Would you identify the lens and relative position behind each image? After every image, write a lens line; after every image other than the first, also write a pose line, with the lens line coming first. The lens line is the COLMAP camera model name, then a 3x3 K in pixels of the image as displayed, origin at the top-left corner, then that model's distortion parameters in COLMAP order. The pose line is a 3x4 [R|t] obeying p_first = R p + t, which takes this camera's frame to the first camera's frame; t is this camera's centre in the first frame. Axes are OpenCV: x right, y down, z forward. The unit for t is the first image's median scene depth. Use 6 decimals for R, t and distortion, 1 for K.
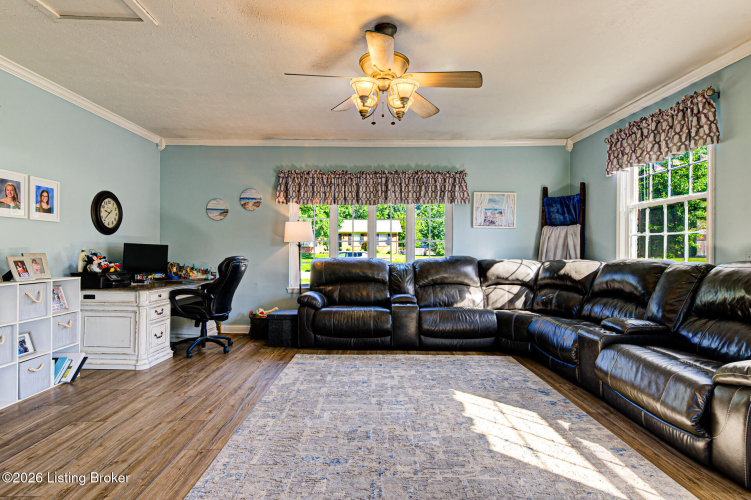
lens RADIAL K [[386.3, 0, 373.5], [0, 386.3, 247.6], [0, 0, 1]] dist [0.004441, 0.000121]
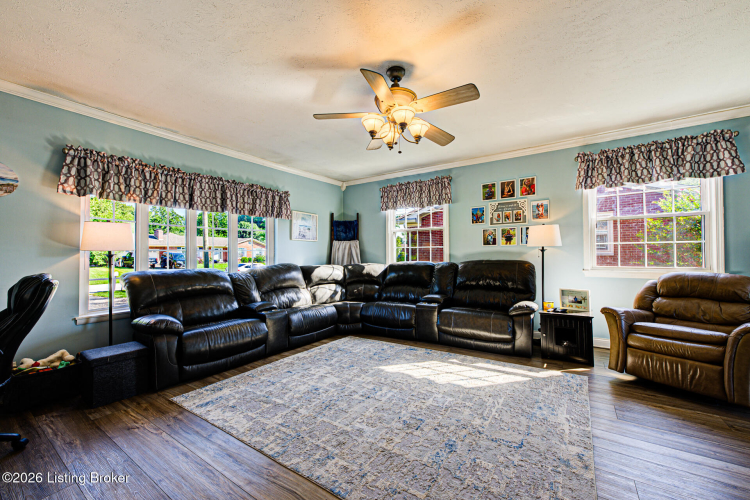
lens RADIAL K [[295.0, 0, 378.4], [0, 295.0, 249.4], [0, 0, 1]] dist [-0.001118, 0.000241]
pose [[0.562701, 0.009990, 0.826600, -0.478134], [0.010581, 0.999758, -0.019286, -0.001342], [-0.826593, 0.019598, 0.562459, 0.351010]]
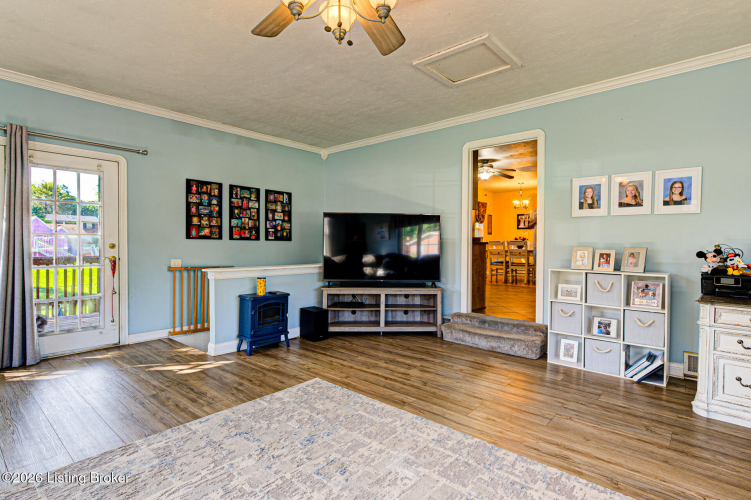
lens RADIAL K [[386.3, 0, 378.1], [0, 386.3, 248.8], [0, 0, 1]] dist [0.004441, 0.000121]
pose [[-0.661026, 0.002131, -0.750360, 0.293017], [-0.008512, 0.999910, 0.010338, 0.010918], [0.750315, 0.013220, -0.660948, 0.942541]]
